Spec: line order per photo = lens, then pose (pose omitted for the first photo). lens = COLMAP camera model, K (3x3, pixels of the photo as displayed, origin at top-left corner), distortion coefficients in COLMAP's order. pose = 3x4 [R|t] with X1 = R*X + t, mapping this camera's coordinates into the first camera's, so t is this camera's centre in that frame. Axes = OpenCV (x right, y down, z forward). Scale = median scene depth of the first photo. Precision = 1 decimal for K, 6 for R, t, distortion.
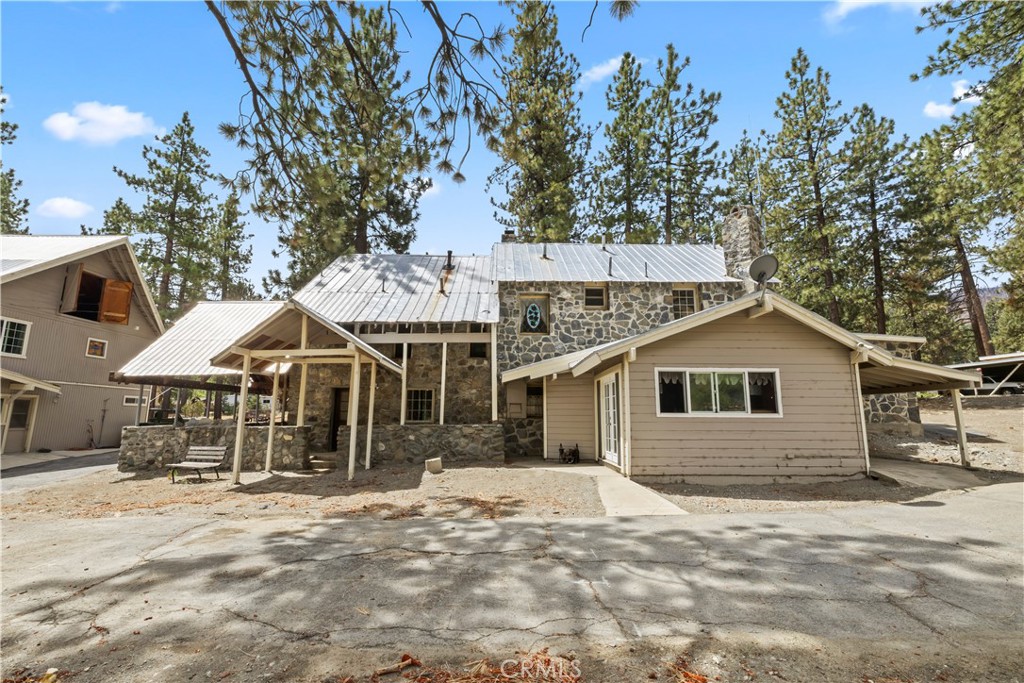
lens RADIAL K [[445.5, 0, 513.2], [0, 445.5, 342.2], [0, 0, 1]] dist [-0.001944, 0.000241]
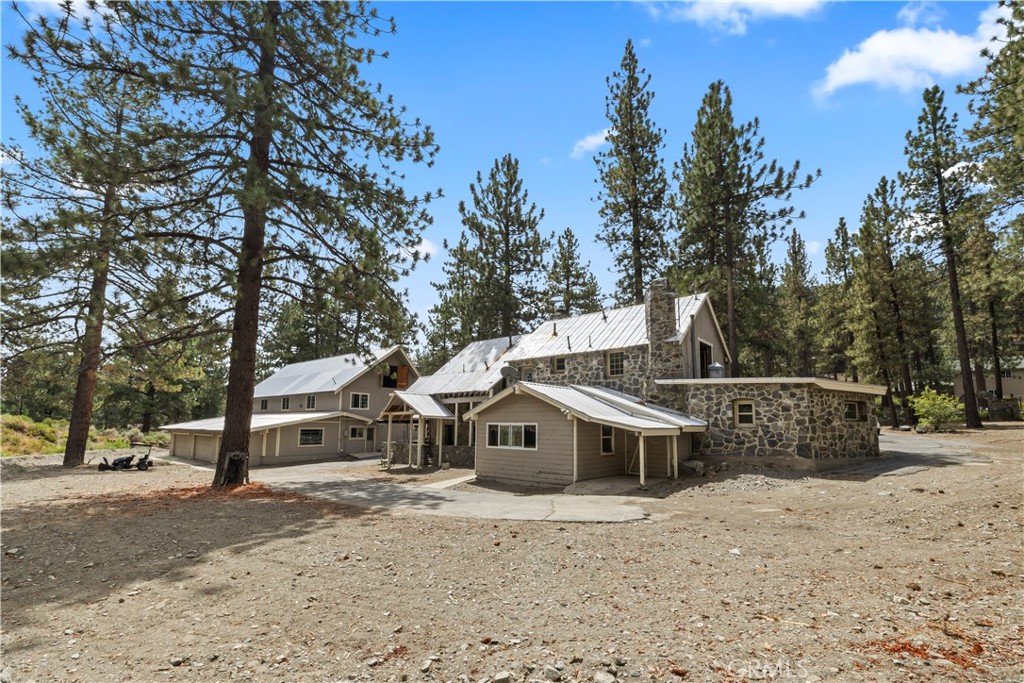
lens RADIAL K [[445.5, 0, 510.0], [0, 445.5, 343.7], [0, 0, 1]] dist [-0.001944, 0.000241]
pose [[0.757716, -0.112586, -0.642800, 1.085097], [0.102920, 0.993295, -0.052656, -0.113065], [0.644418, -0.026258, 0.764222, -0.288403]]
